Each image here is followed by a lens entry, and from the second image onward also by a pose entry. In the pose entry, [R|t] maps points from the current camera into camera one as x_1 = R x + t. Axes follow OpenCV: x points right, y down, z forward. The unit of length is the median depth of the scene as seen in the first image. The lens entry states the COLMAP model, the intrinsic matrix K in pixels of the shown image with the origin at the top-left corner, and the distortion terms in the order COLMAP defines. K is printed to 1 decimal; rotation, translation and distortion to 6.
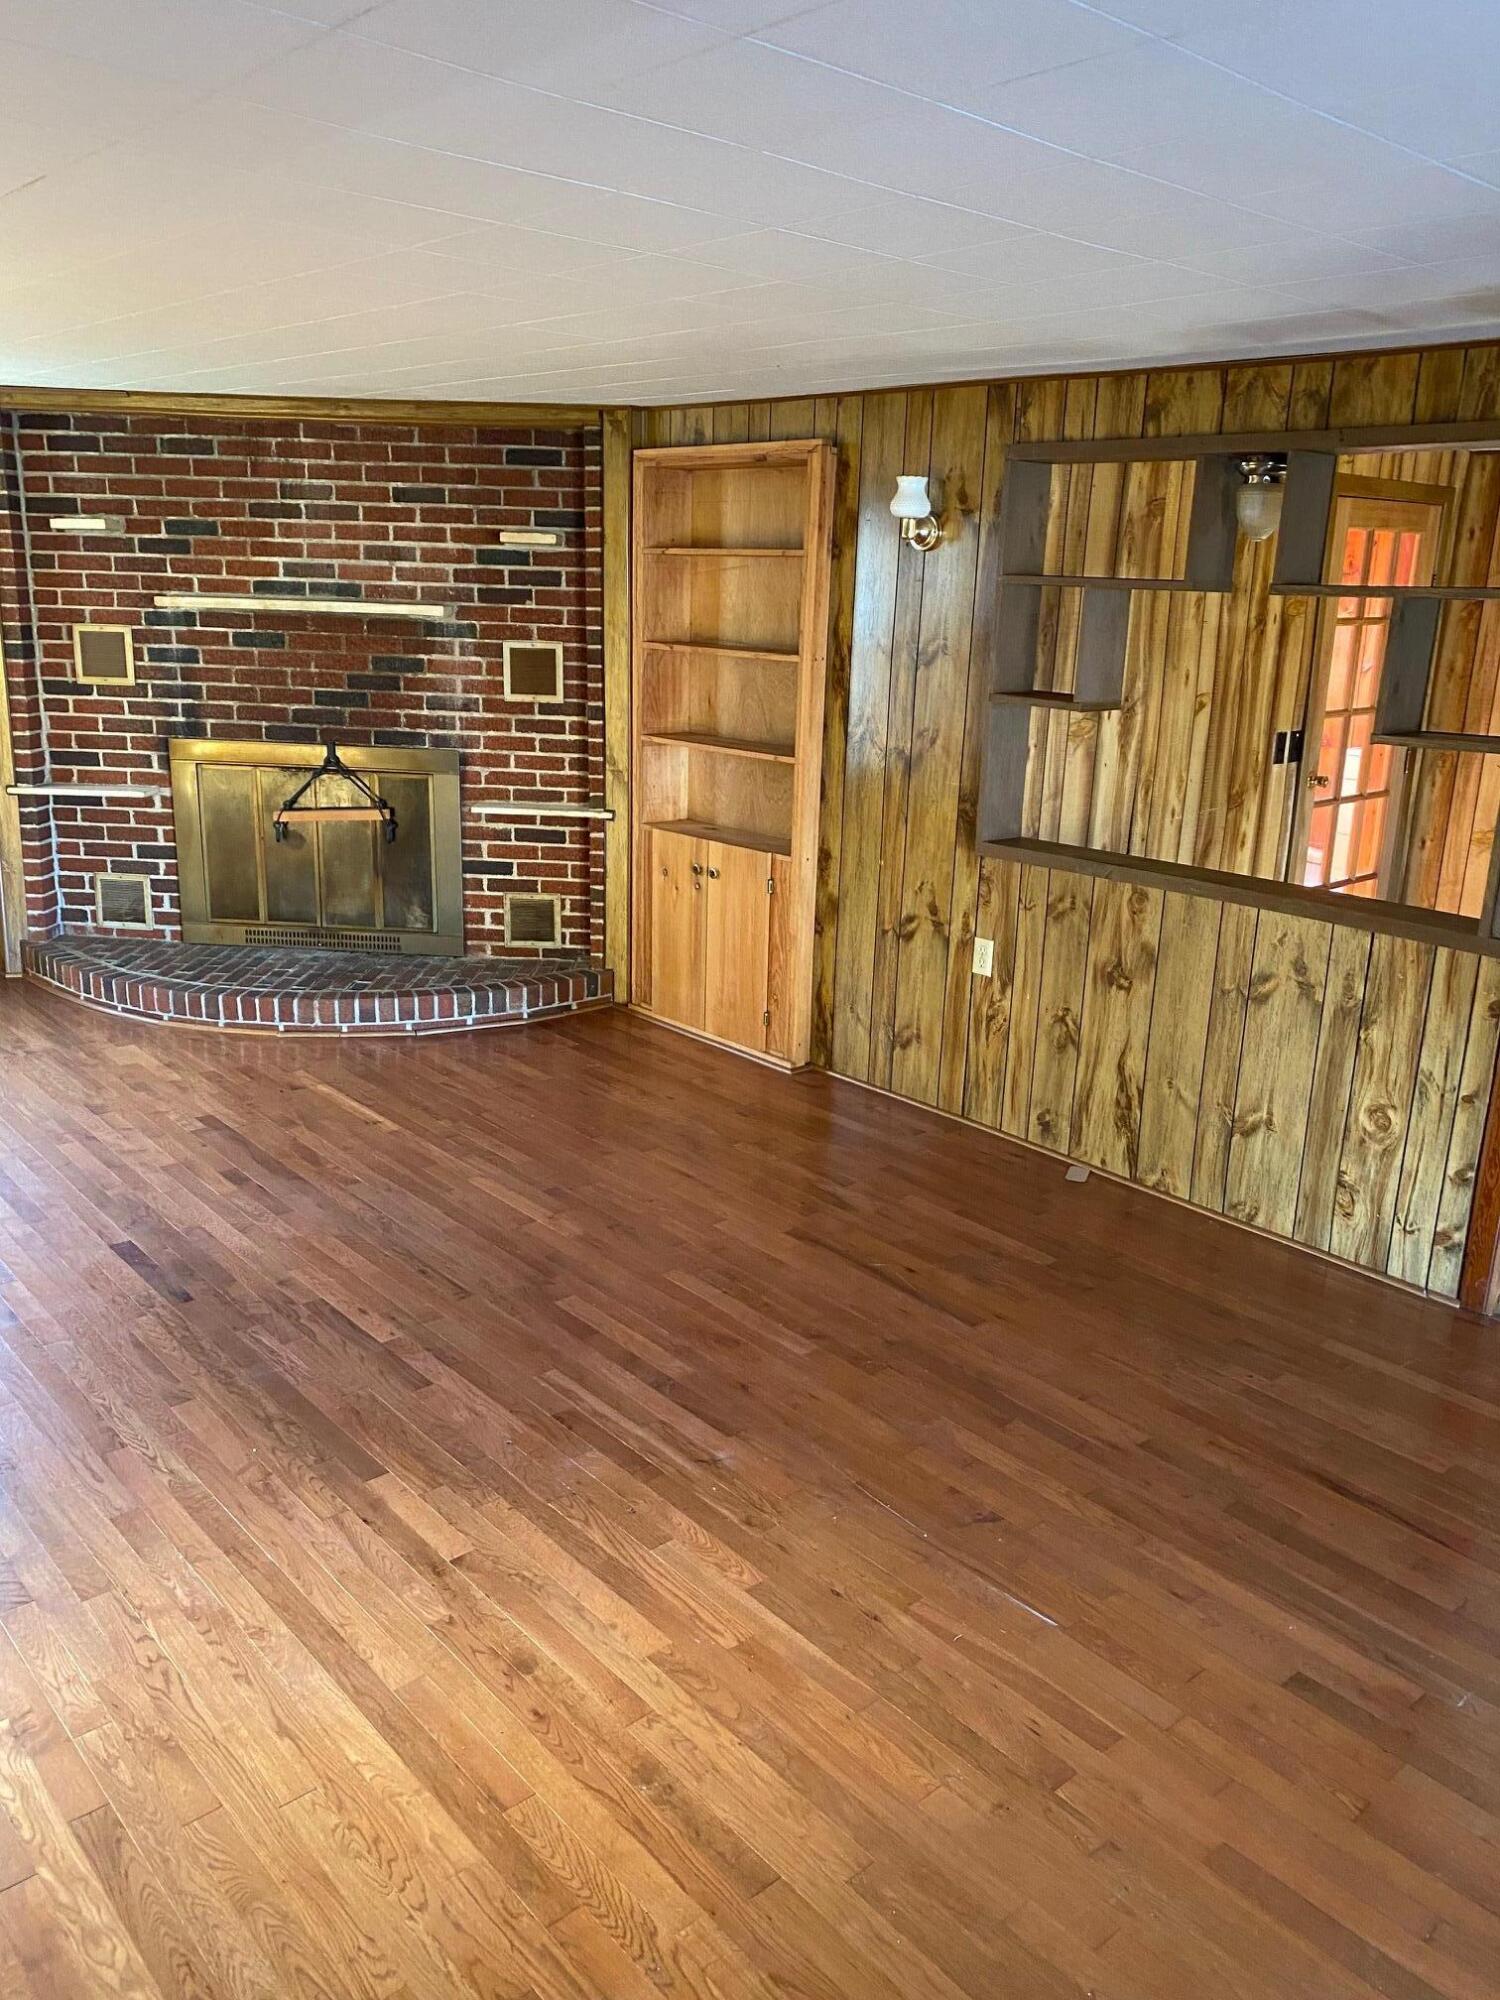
lens RADIAL K [[1523.5, 0, 750.0], [0, 1523.5, 1000.0], [0, 0, 1]] dist [0.001815, 0.001822]
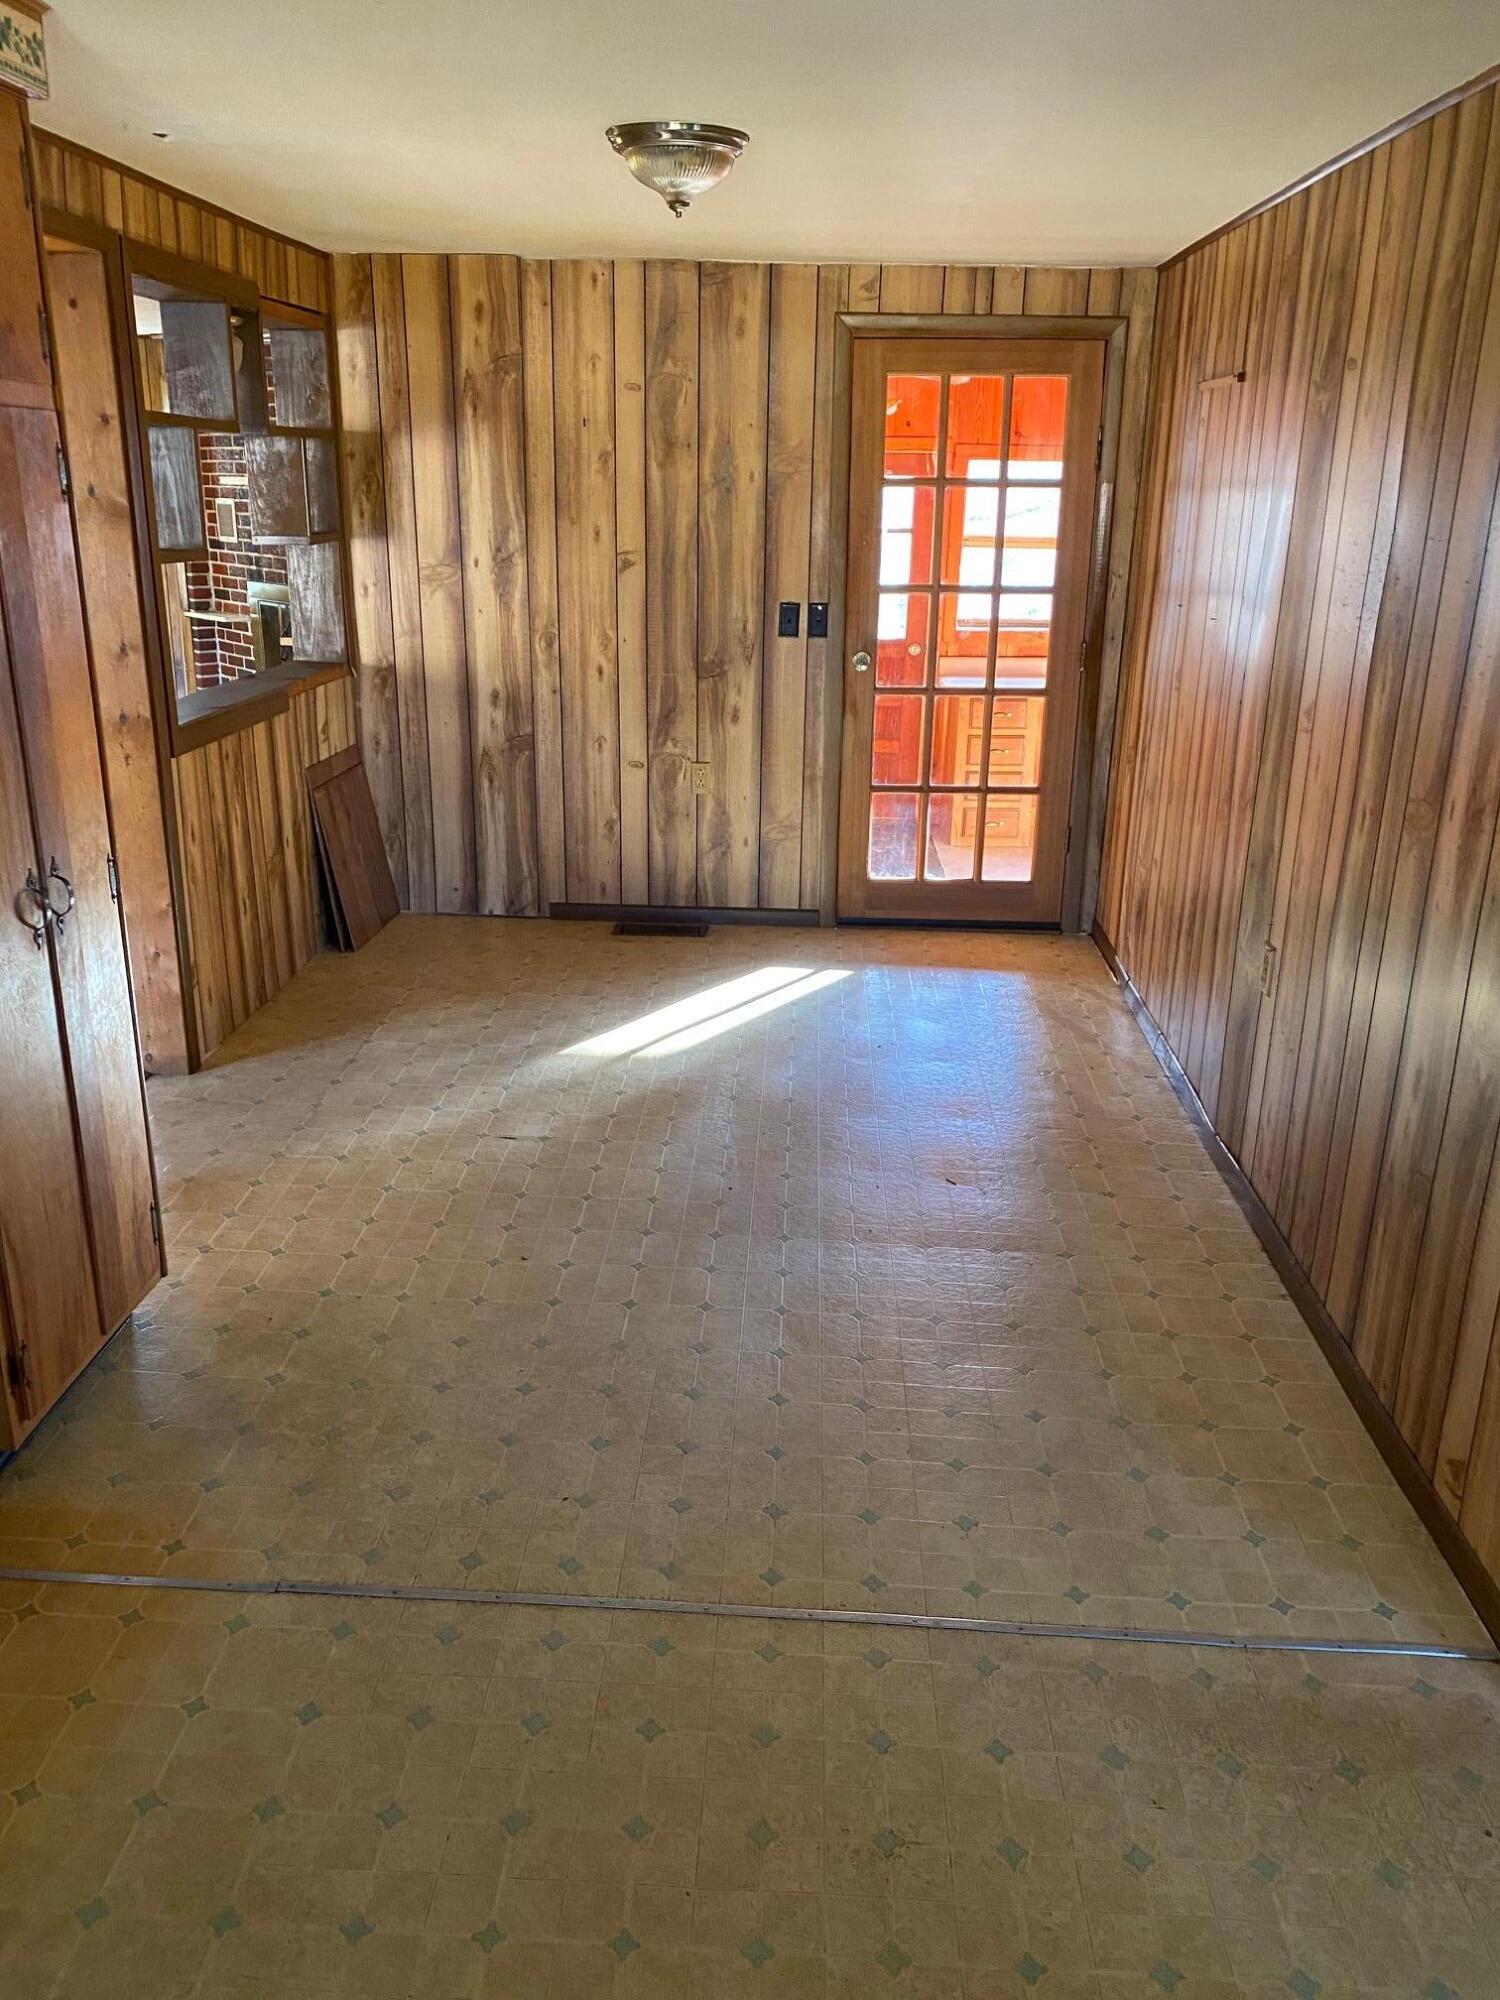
lens RADIAL K [[1523.5, 0, 750.0], [0, 1523.5, 1000.0], [0, 0, 1]] dist [0.001815, 0.001822]
pose [[0.726622, 0.210417, -0.654023, 1.062020], [-0.193894, 0.976054, 0.098606, -0.027801], [0.659110, 0.055162, 0.750021, 0.314090]]
